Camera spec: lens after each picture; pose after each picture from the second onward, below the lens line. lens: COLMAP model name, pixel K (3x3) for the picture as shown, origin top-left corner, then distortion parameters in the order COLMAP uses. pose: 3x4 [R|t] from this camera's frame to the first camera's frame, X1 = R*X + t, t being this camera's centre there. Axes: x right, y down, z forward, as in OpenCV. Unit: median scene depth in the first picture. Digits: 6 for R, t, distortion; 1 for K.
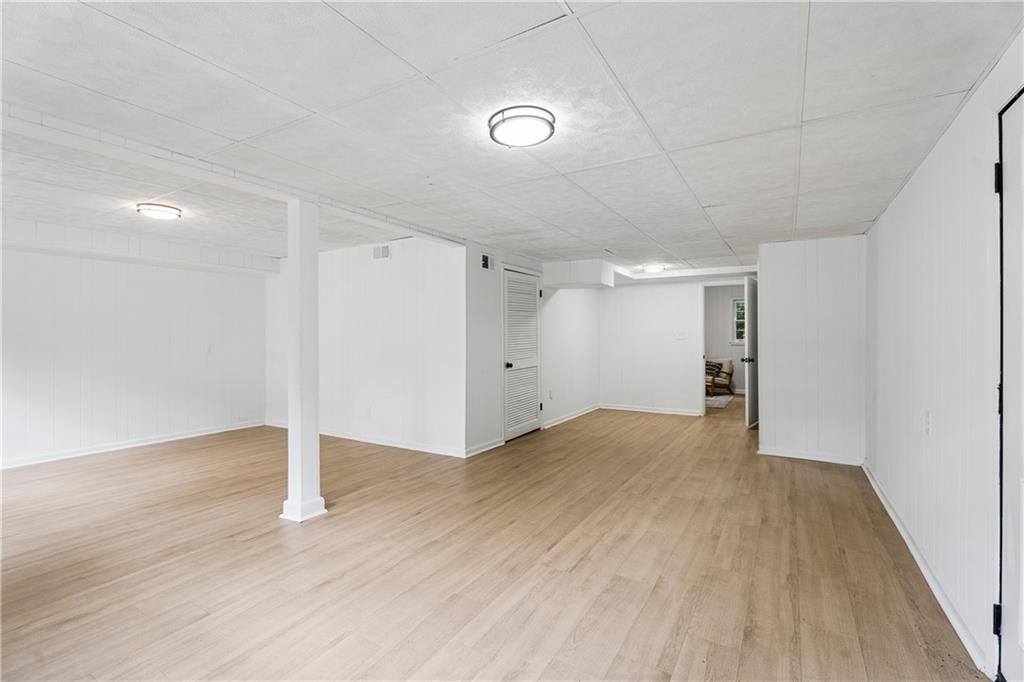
lens RADIAL K [[463.2, 0, 520.7], [0, 463.2, 330.0], [0, 0, 1]] dist [-0.004193, -0.000855]
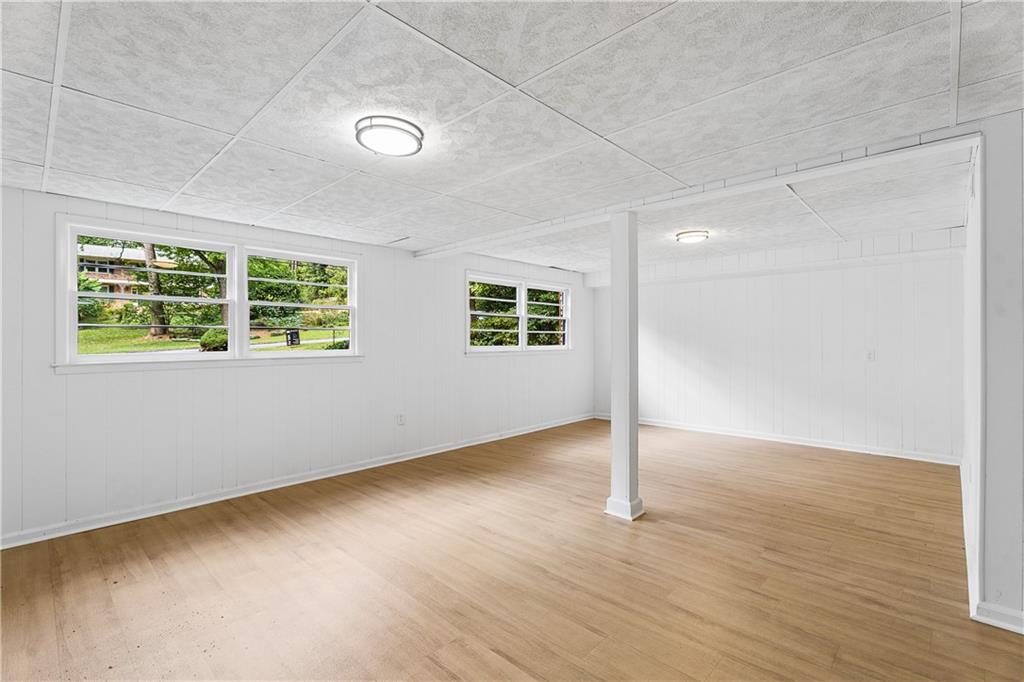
lens RADIAL K [[463.2, 0, 519.5], [0, 463.2, 349.4], [0, 0, 1]] dist [-0.004193, -0.000855]
pose [[-0.221853, 0.021331, -0.974847, 0.536785], [0.011700, 0.999747, 0.019213, -0.000421], [0.975010, -0.007143, -0.222046, 0.874408]]
